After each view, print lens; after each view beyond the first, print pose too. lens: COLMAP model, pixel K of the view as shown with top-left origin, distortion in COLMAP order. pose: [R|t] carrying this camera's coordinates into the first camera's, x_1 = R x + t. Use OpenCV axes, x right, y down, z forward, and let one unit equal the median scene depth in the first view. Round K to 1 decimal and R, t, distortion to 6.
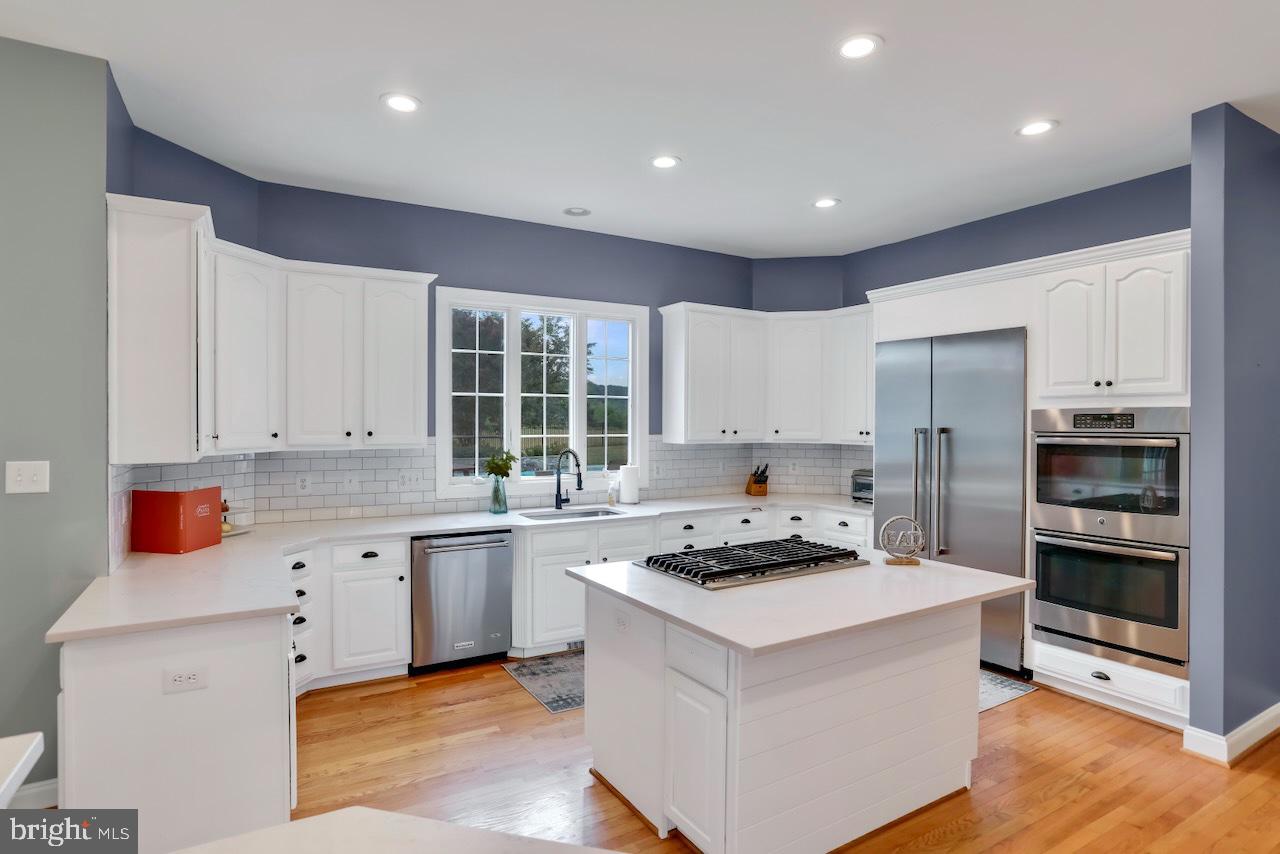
lens RADIAL K [[671.8, 0, 640.0], [0, 671.8, 427.0], [0, 0, 1]] dist [-0.050412, 0.032742]
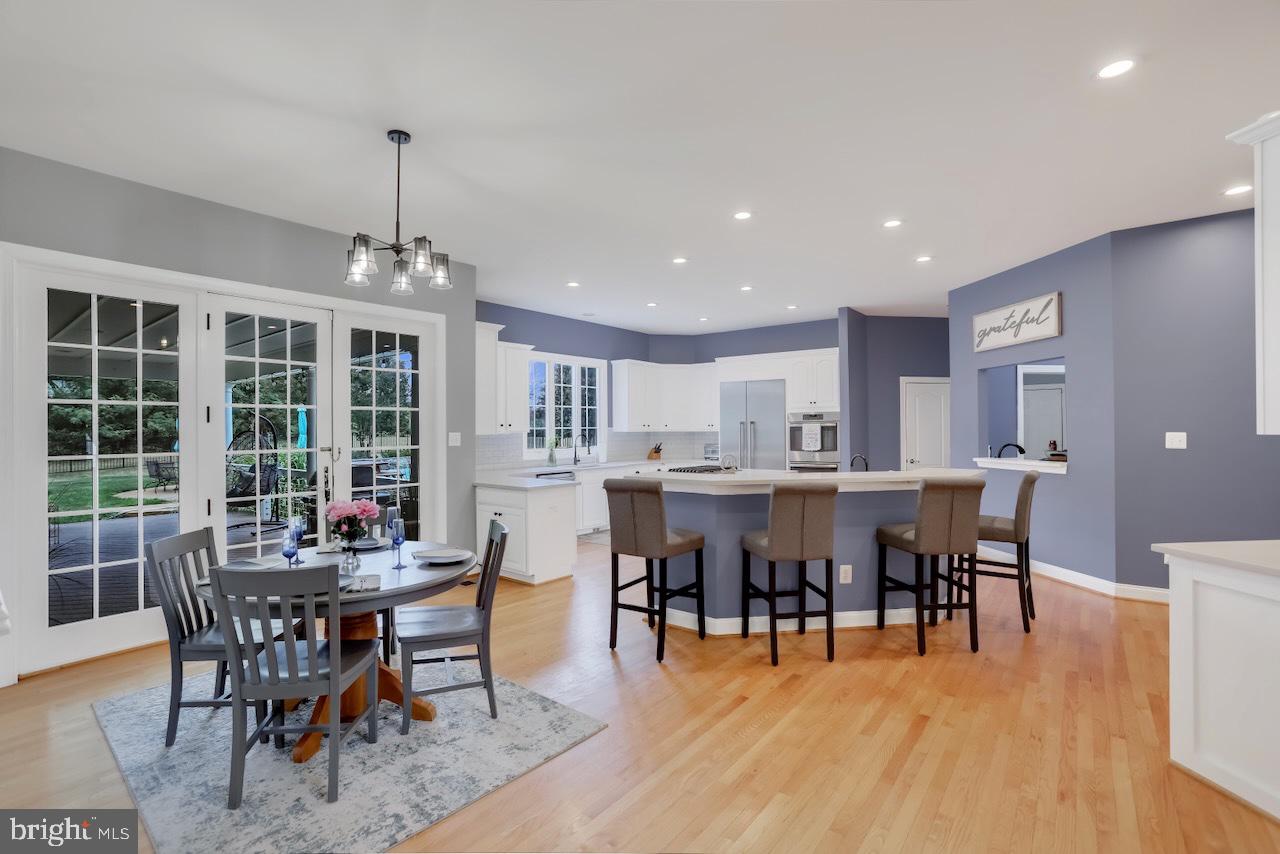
lens RADIAL K [[583.9, 0, 657.2], [0, 583.9, 428.0], [0, 0, 1]] dist [-0.001597, 0.000247]
pose [[0.921193, -0.005484, 0.389067, -0.572992], [0.012137, 0.999819, -0.014644, 0.044982], [-0.388916, 0.018212, 0.921093, -0.664896]]
